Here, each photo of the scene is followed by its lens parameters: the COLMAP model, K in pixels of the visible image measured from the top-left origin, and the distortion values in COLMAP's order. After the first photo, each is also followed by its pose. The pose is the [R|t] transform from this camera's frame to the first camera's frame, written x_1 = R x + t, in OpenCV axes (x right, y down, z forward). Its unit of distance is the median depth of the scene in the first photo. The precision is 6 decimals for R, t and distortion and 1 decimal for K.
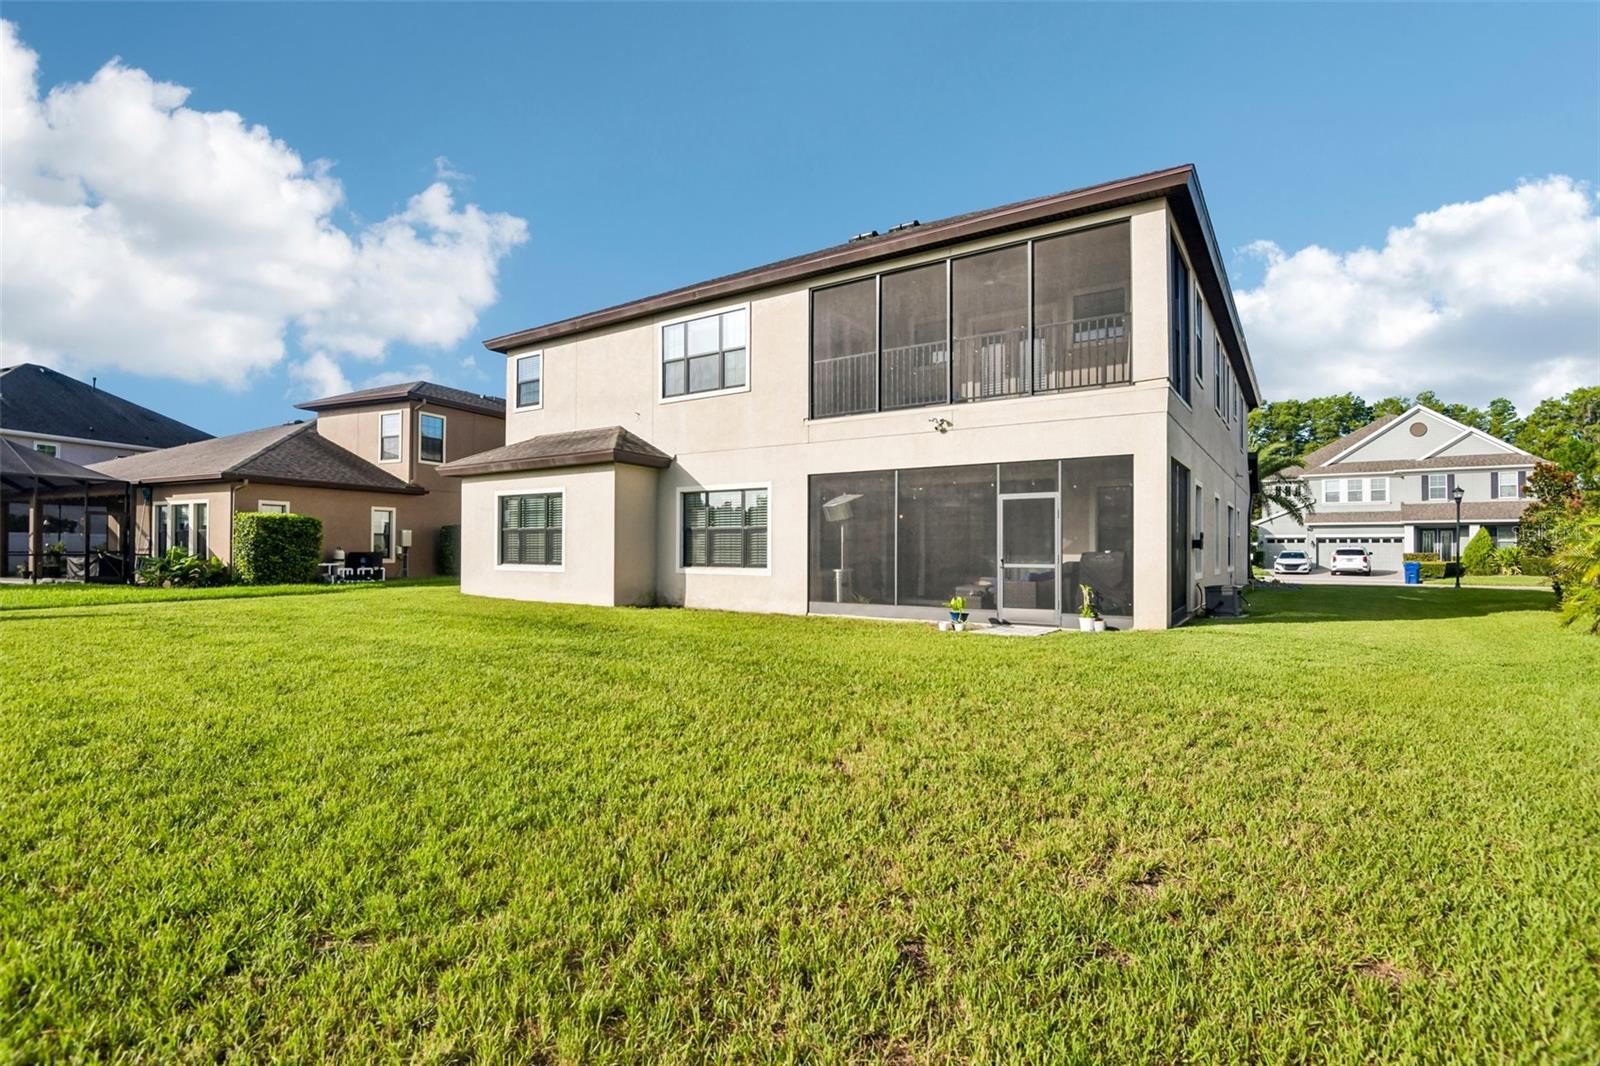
lens RADIAL K [[742.9, 0, 805.8], [0, 742.9, 544.1], [0, 0, 1]] dist [-0.017558, -0.016173]
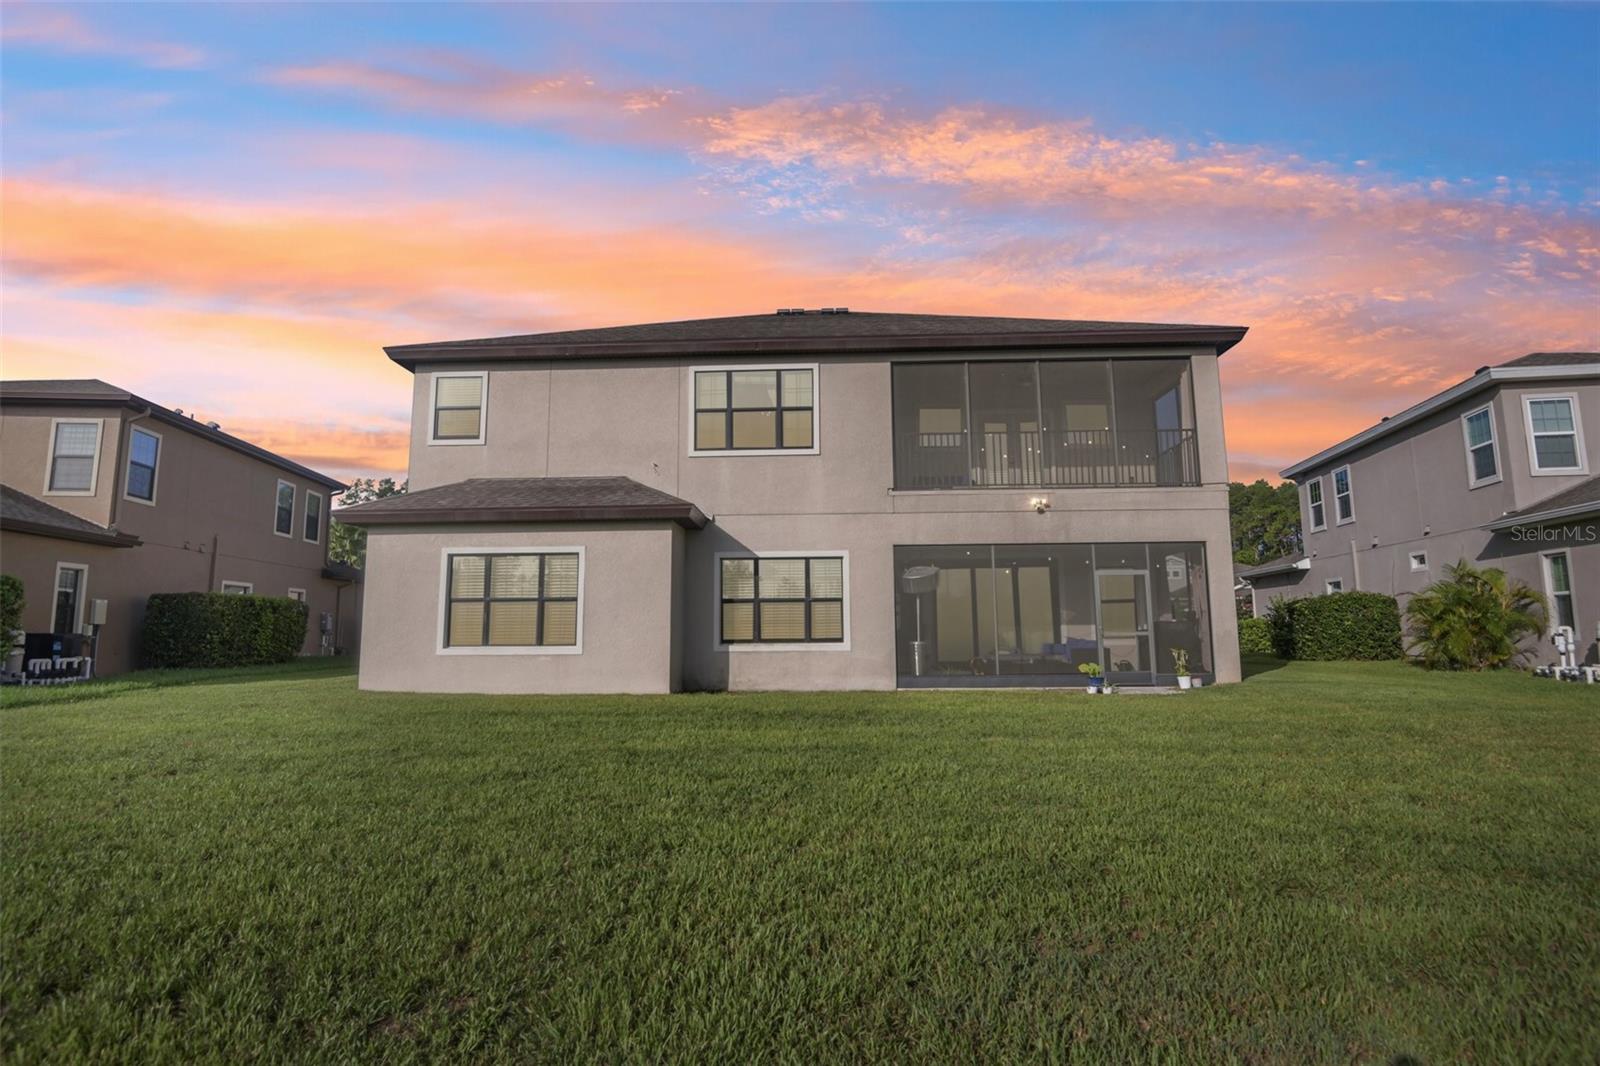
lens RADIAL K [[760.6, 0, 801.9], [0, 760.6, 537.5], [0, 0, 1]] dist [-0.024814, -0.008823]
pose [[0.855876, 0.051828, 0.514578, -0.554284], [0.007619, 0.993595, -0.112746, 0.007663], [-0.517126, 0.100417, 0.849999, 0.187825]]
